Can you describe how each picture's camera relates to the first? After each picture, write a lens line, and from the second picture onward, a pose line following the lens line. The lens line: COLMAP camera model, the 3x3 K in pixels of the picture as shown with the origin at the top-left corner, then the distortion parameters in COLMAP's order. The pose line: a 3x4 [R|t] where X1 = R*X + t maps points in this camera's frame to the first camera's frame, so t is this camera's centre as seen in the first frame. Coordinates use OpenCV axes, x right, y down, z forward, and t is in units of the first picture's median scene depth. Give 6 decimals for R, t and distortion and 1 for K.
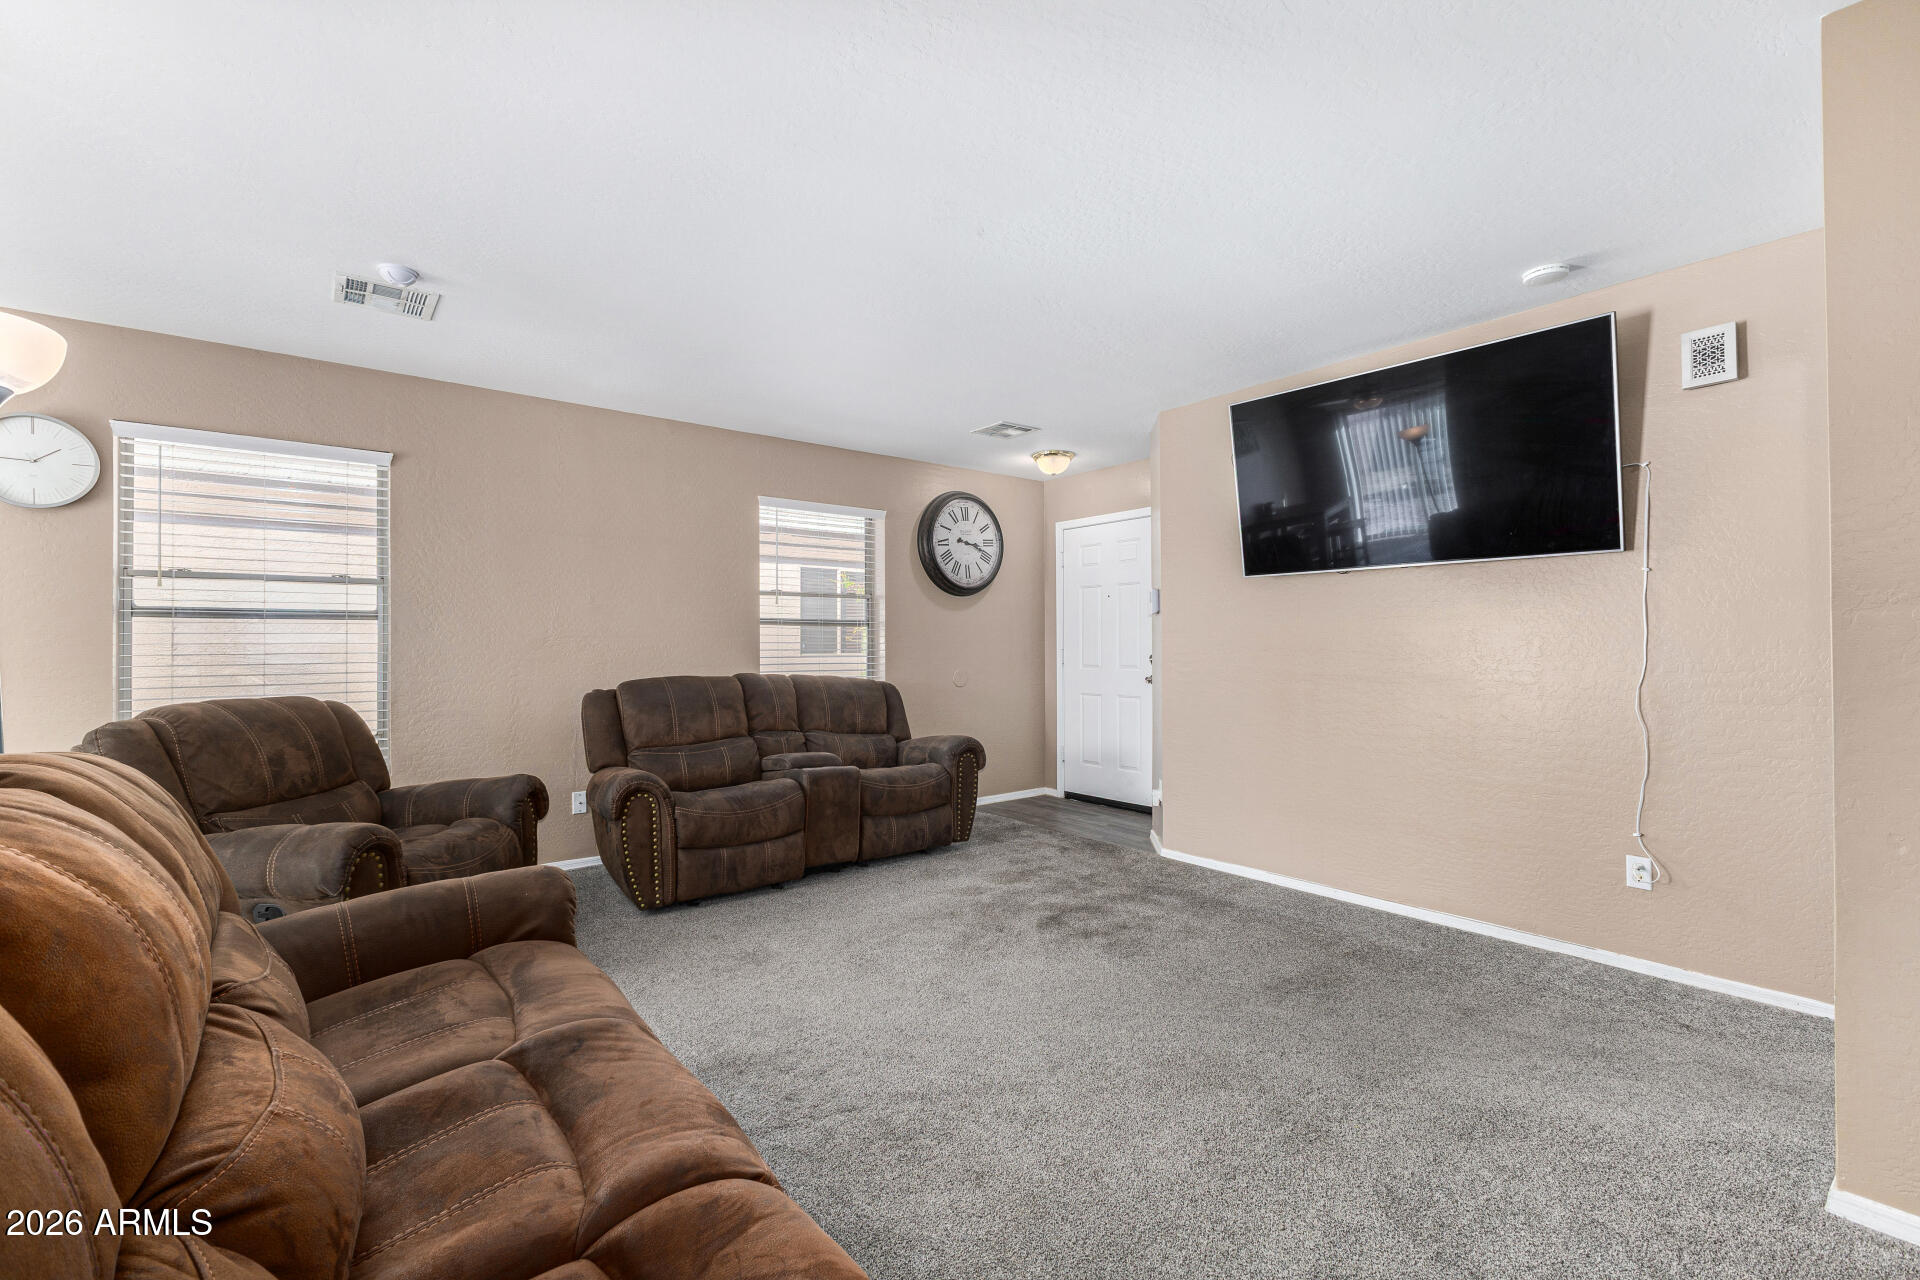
lens RADIAL K [[827.3, 0, 960.0], [0, 827.3, 640.0], [0, 0, 1]] dist [0.010131, -0.000143]
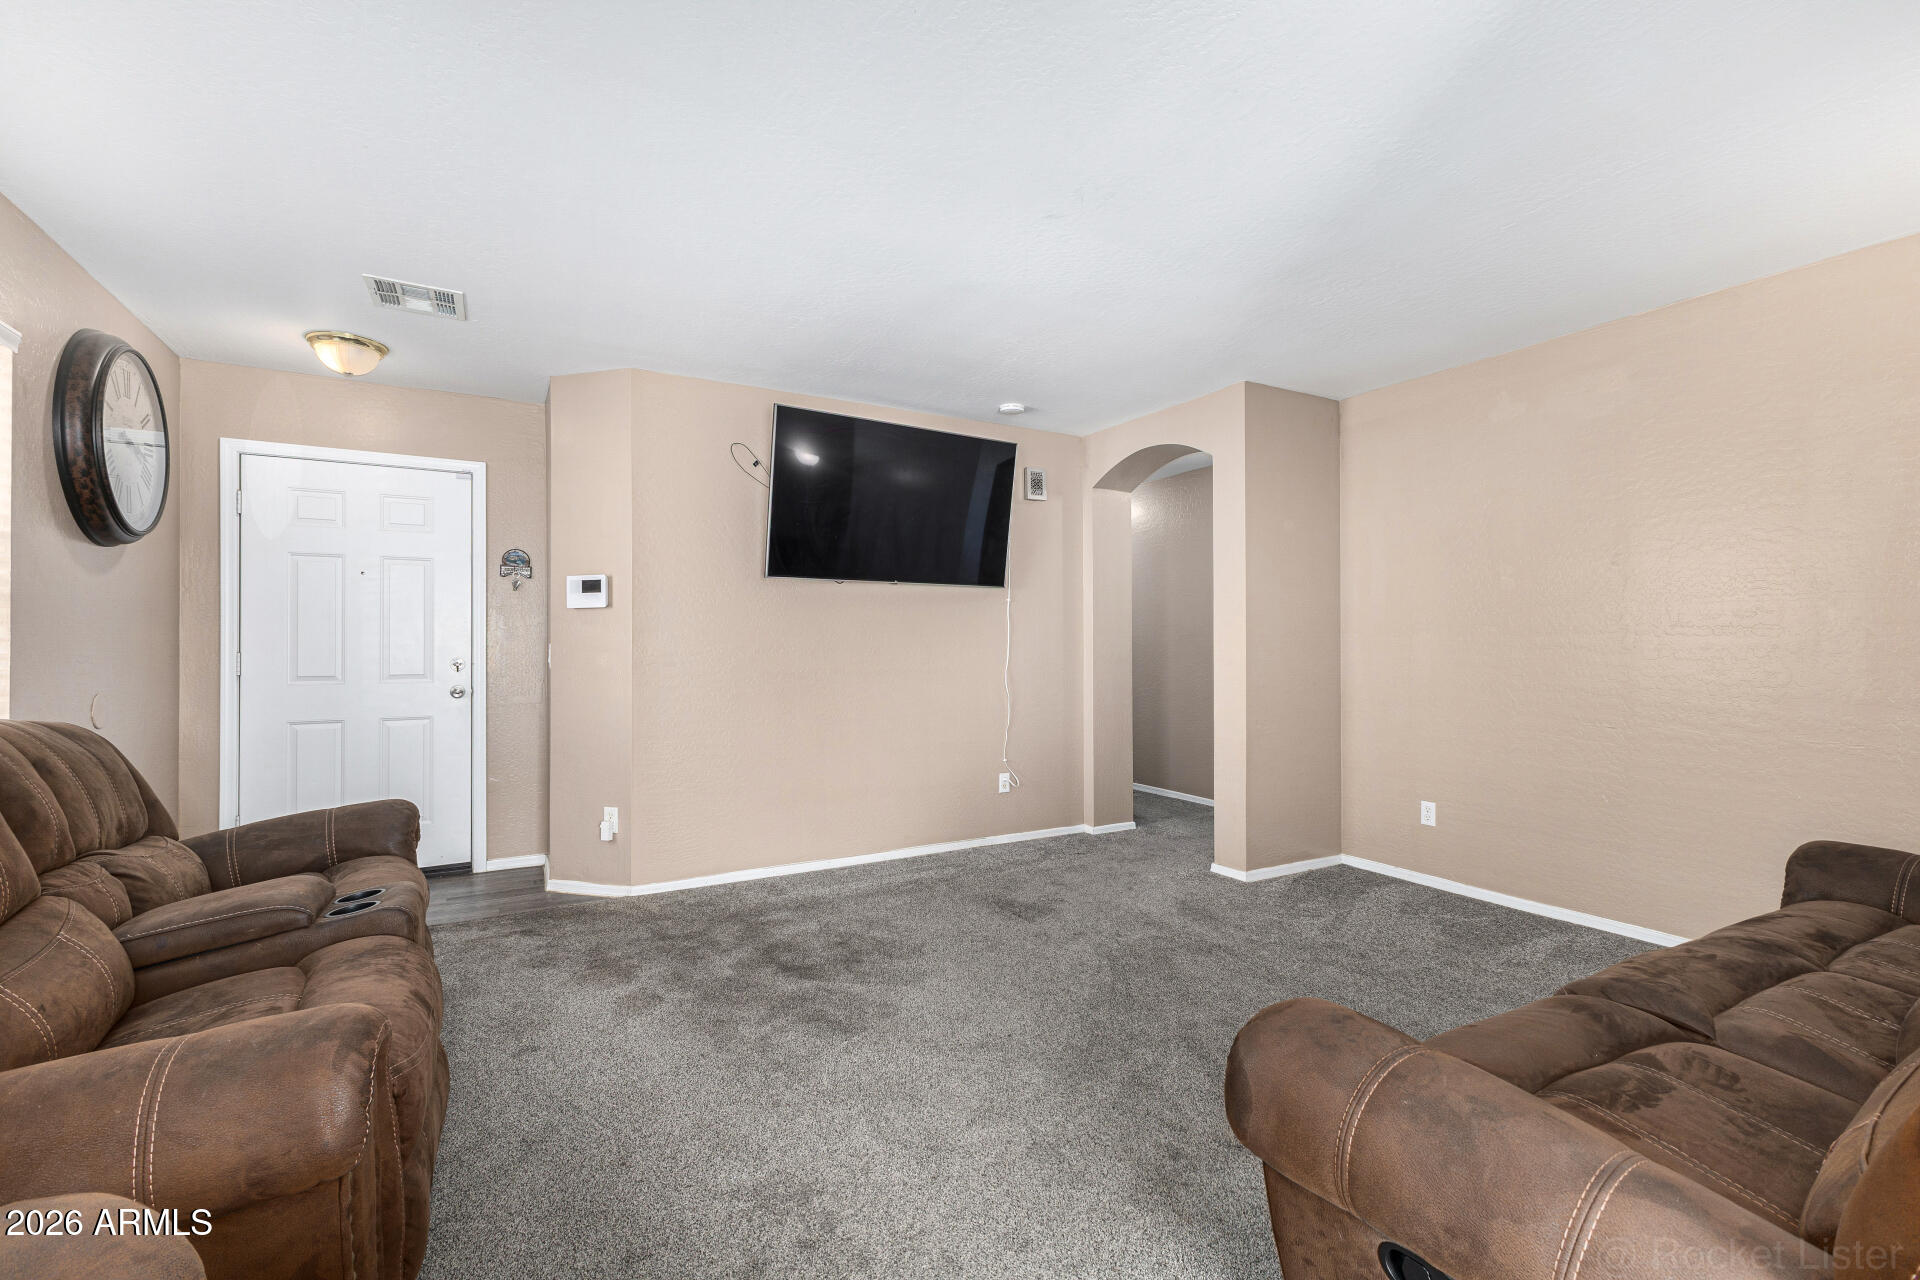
lens RADIAL K [[827.3, 0, 960.0], [0, 827.3, 640.0], [0, 0, 1]] dist [0.010131, -0.000143]
pose [[0.151364, 0.014684, 0.988369, -0.658229], [-0.006538, 0.999883, -0.013854, 0.012481], [-0.988456, -0.004365, 0.151443, 0.665166]]
